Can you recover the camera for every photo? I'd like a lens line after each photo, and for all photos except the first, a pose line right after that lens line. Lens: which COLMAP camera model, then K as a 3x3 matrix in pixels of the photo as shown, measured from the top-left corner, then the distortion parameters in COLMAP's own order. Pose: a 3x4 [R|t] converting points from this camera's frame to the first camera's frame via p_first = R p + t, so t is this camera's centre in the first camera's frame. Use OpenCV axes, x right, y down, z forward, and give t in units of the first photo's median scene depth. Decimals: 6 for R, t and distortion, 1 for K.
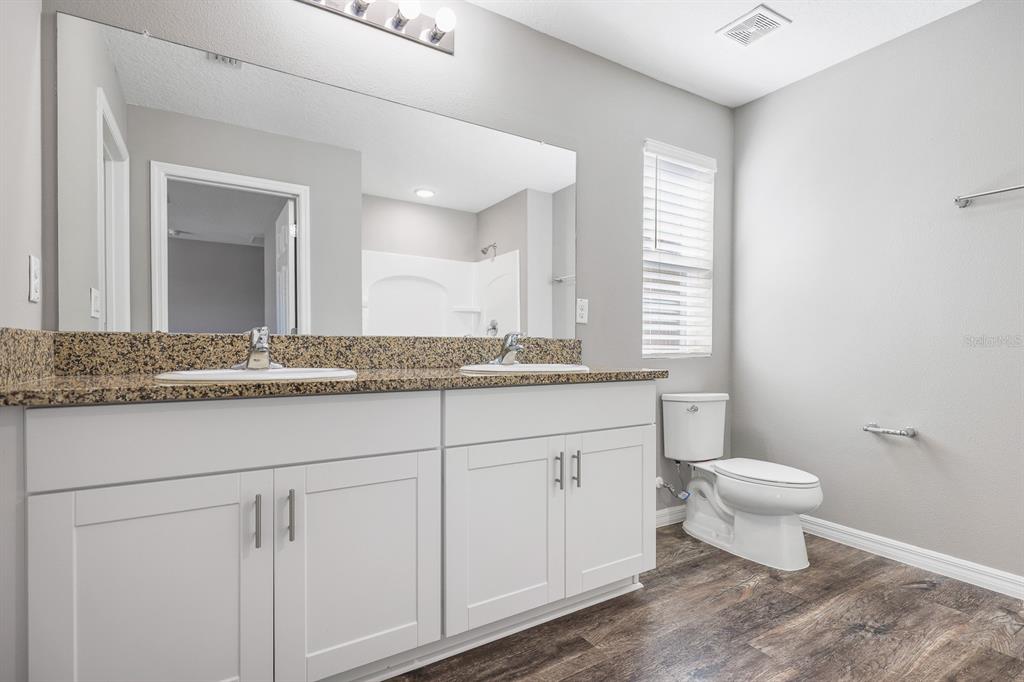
lens RADIAL K [[506.2, 0, 513.9], [0, 506.2, 351.2], [0, 0, 1]] dist [-0.001930, 0.000410]
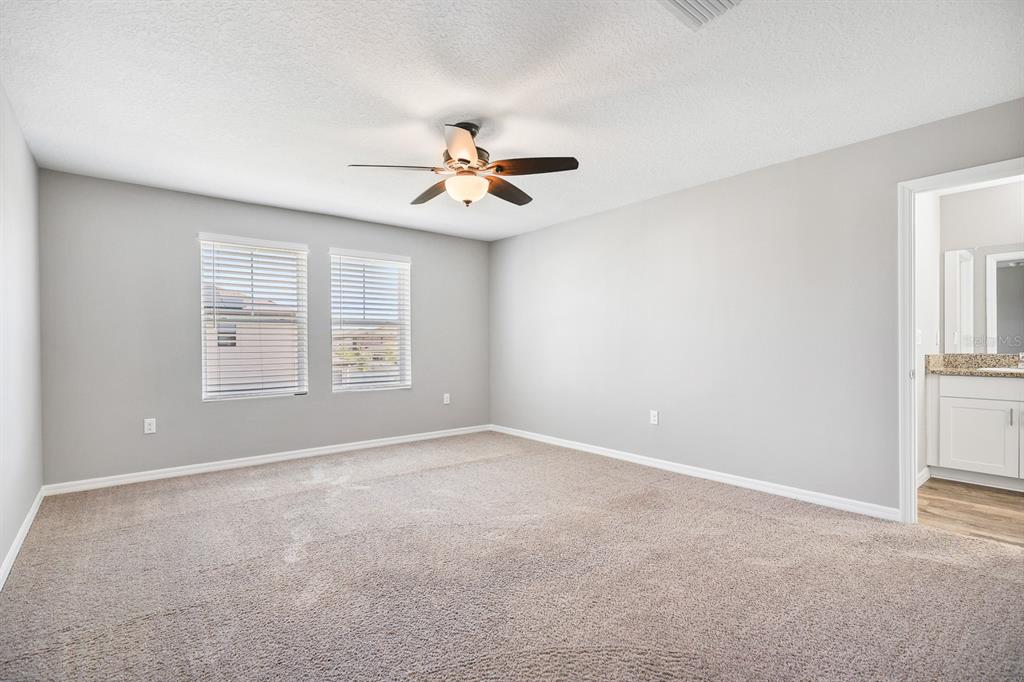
lens RADIAL K [[485.3, 0, 512.7], [0, 485.3, 346.4], [0, 0, 1]] dist [-0.004892, -0.000361]
pose [[0.144052, 0.006256, -0.989550, 1.679707], [-0.001007, 0.999980, 0.006176, -0.097248], [0.989570, 0.000107, 0.144056, -2.083157]]
